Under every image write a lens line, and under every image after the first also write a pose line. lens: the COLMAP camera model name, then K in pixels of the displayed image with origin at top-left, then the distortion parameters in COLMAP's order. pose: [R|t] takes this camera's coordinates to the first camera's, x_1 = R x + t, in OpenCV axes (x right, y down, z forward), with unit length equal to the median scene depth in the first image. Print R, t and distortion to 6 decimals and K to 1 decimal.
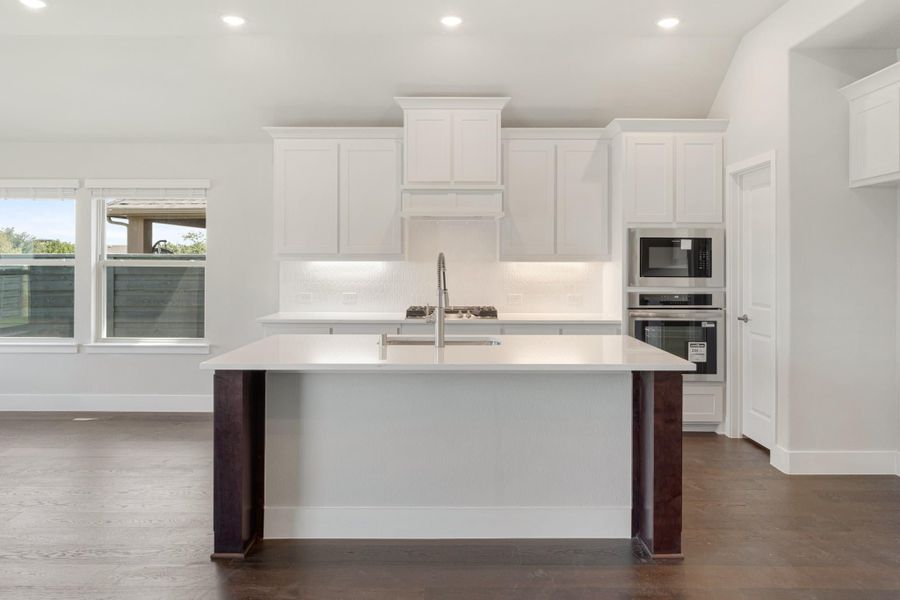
lens RADIAL K [[626.3, 0, 458.1], [0, 626.3, 261.4], [0, 0, 1]] dist [-0.009021, -0.005436]
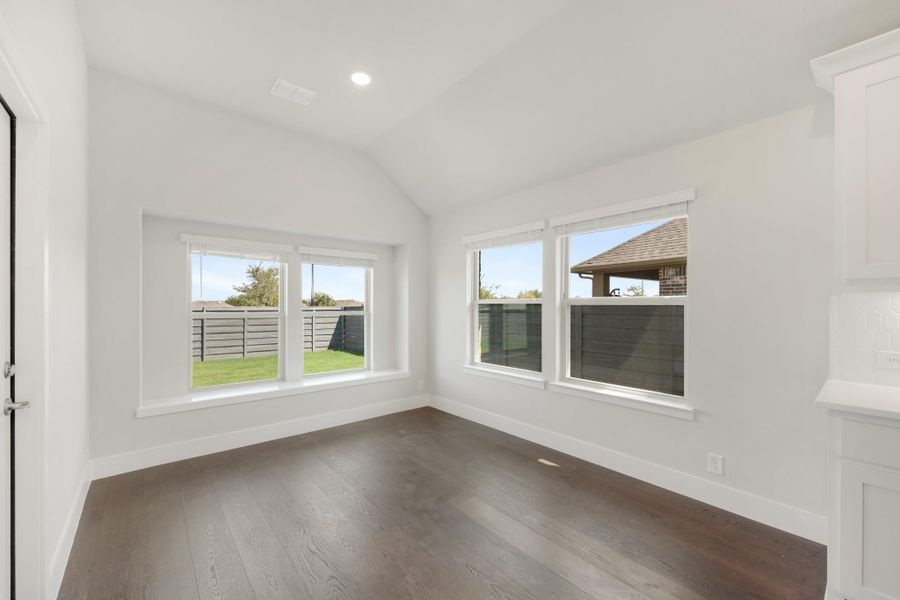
lens RADIAL K [[362.0, 0, 454.2], [0, 362.0, 305.2], [0, 0, 1]] dist [-0.003492, 0.000239]
pose [[0.657276, -0.003242, -0.753643, -0.256691], [0.000794, 0.999993, -0.003608, 0.010256], [0.753650, 0.001773, 0.657274, 0.492980]]
